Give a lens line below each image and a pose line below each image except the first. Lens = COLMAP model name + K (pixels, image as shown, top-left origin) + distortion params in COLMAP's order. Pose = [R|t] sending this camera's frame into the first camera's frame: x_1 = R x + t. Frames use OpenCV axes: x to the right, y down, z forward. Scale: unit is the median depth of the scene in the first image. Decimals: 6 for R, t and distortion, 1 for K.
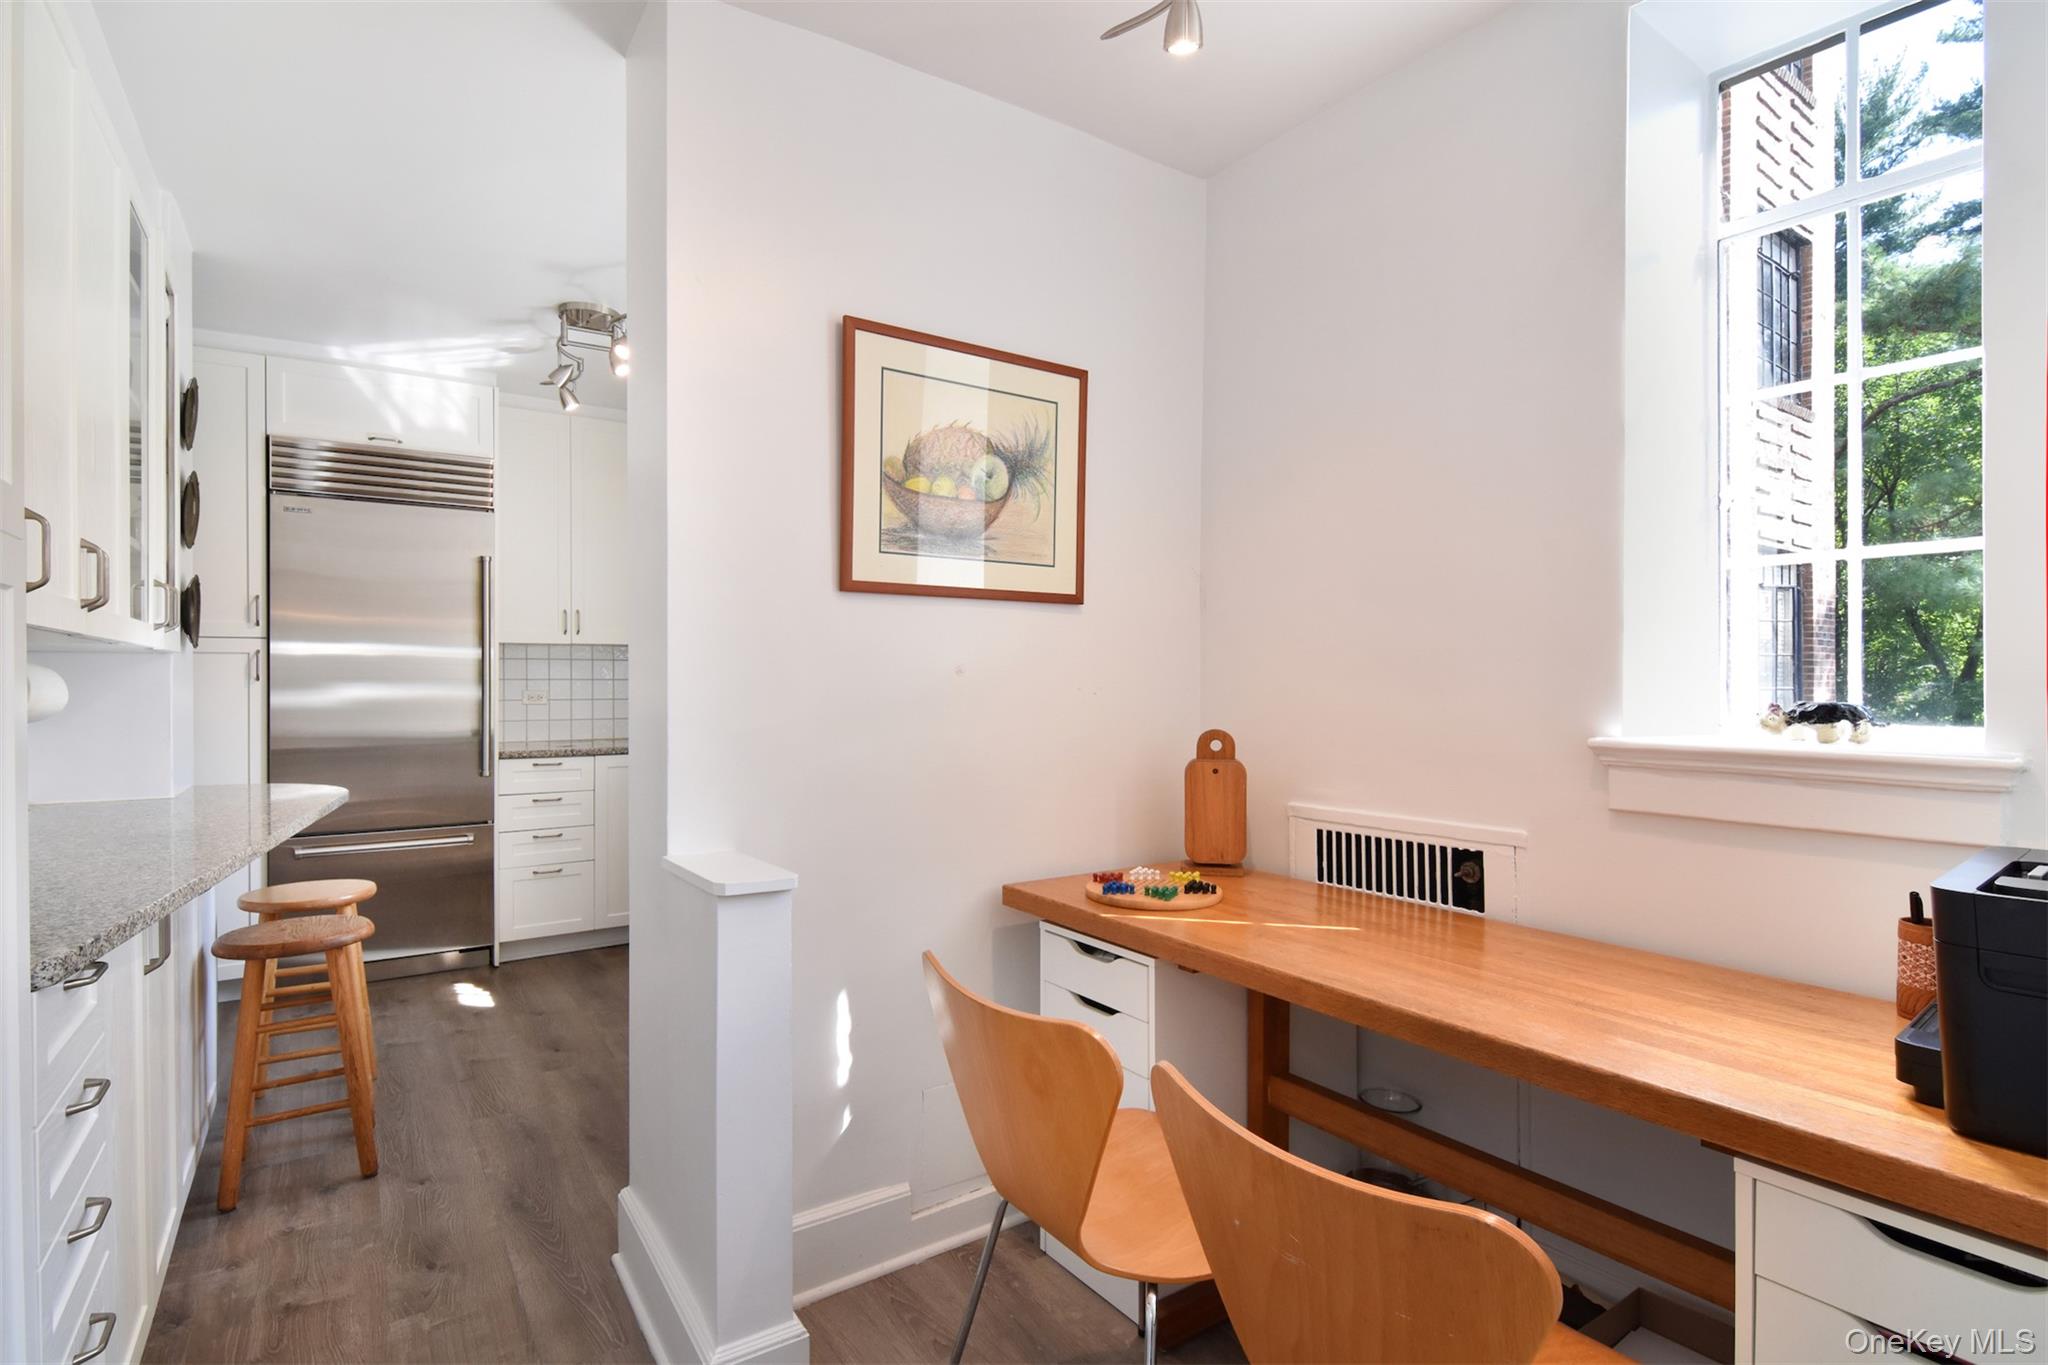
lens RADIAL K [[1005.7, 0, 1025.2], [0, 1005.7, 679.4], [0, 0, 1]] dist [-0.016769, -0.004797]
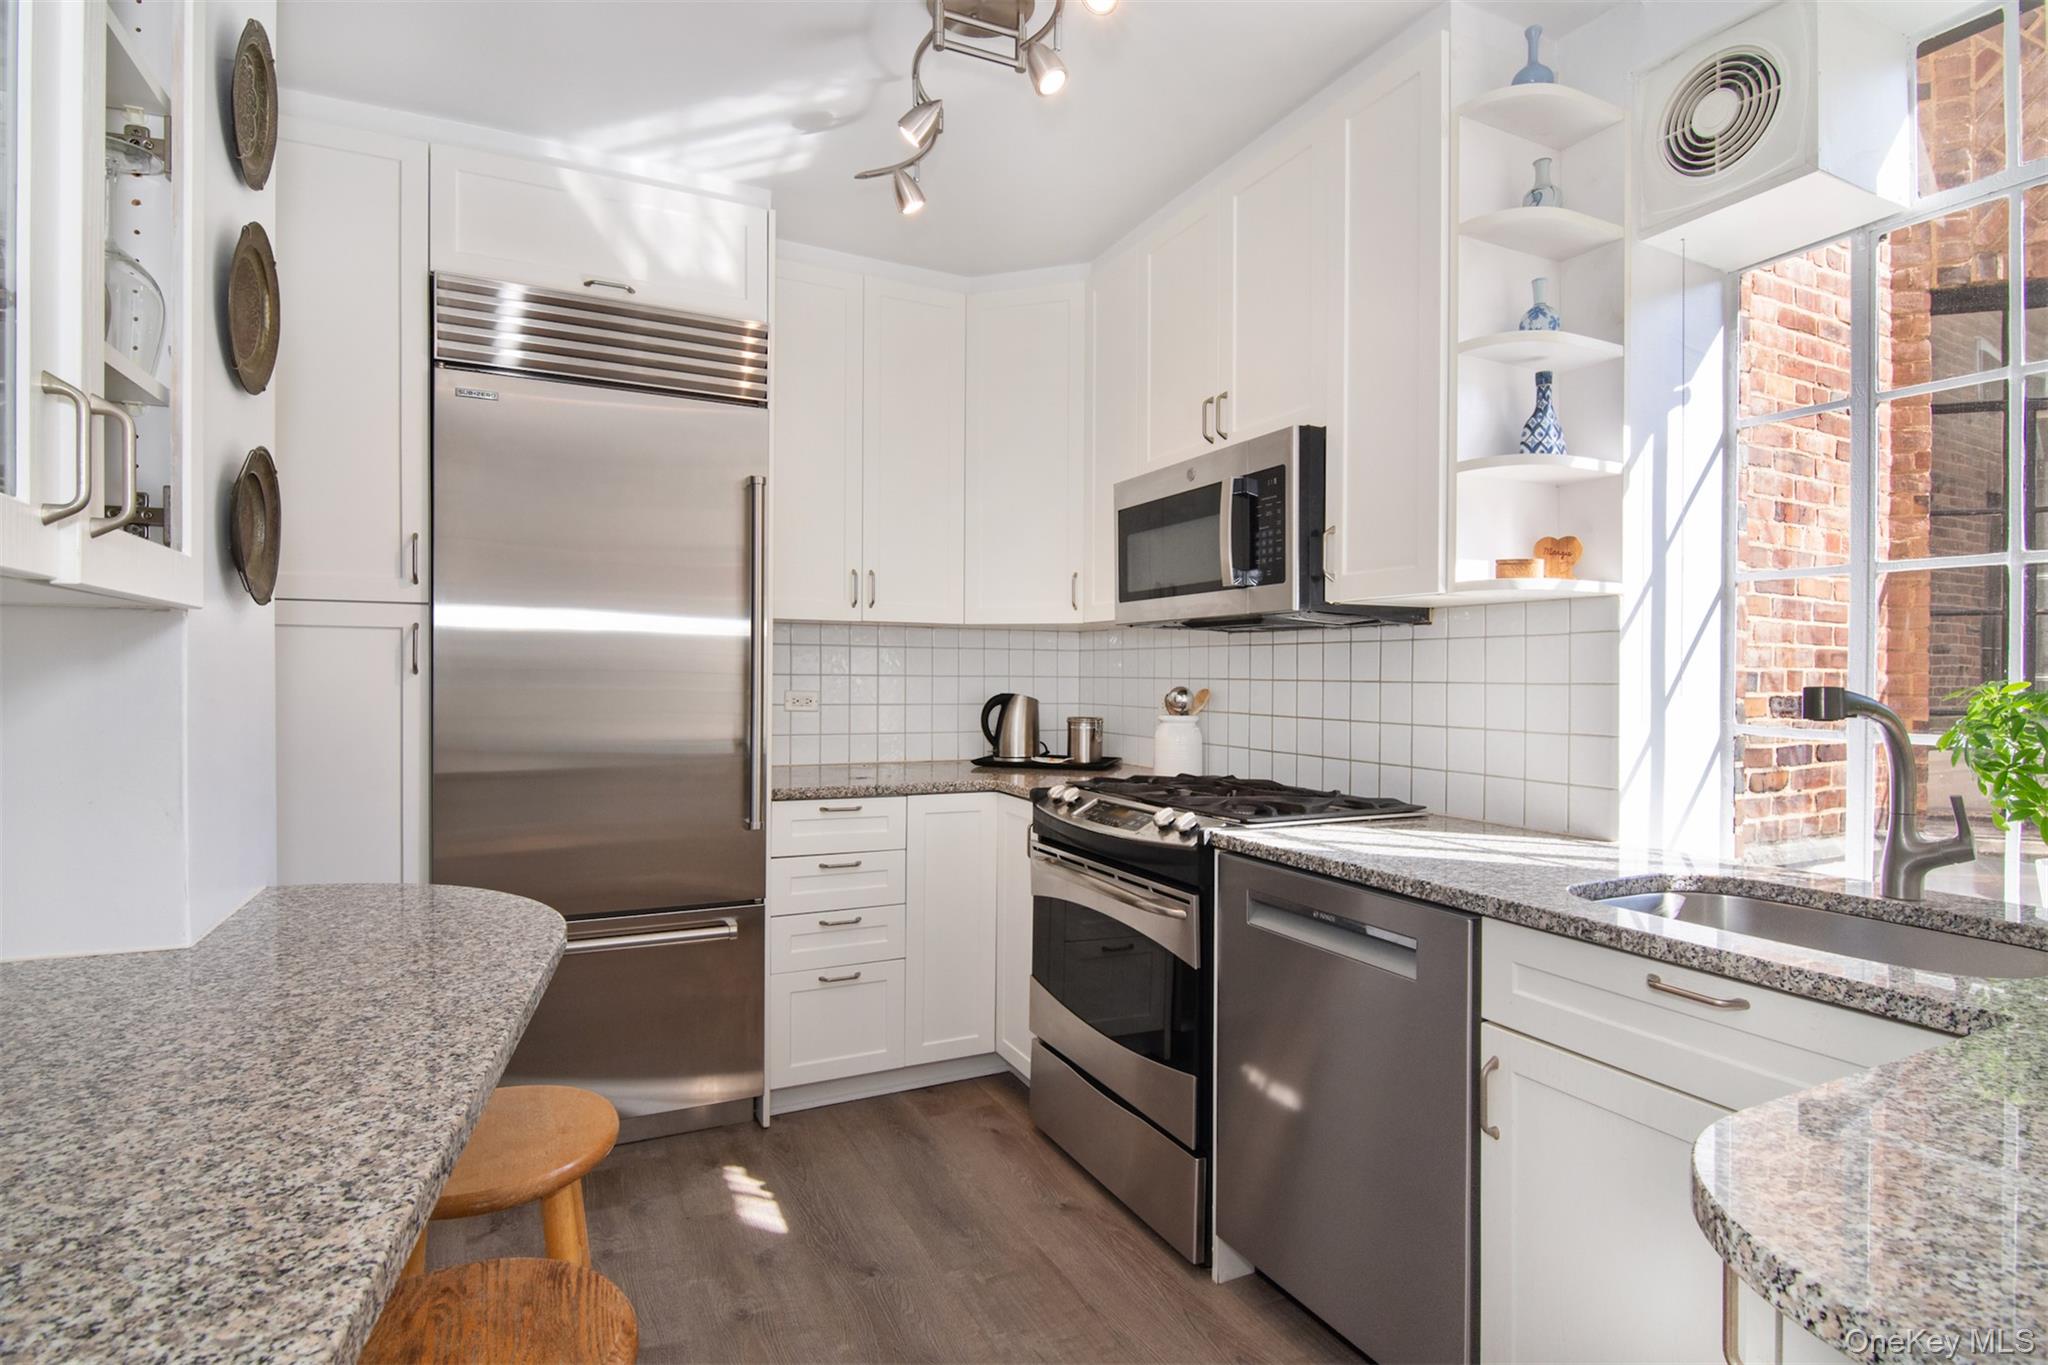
lens RADIAL K [[1005.7, 0, 1022.9], [0, 1005.7, 682.5], [0, 0, 1]] dist [-0.016769, -0.004797]
pose [[0.989248, 0.008338, -0.146007, -0.302140], [-0.007460, 0.999951, 0.006560, -0.000213], [0.146055, -0.005400, 0.989262, 0.431254]]
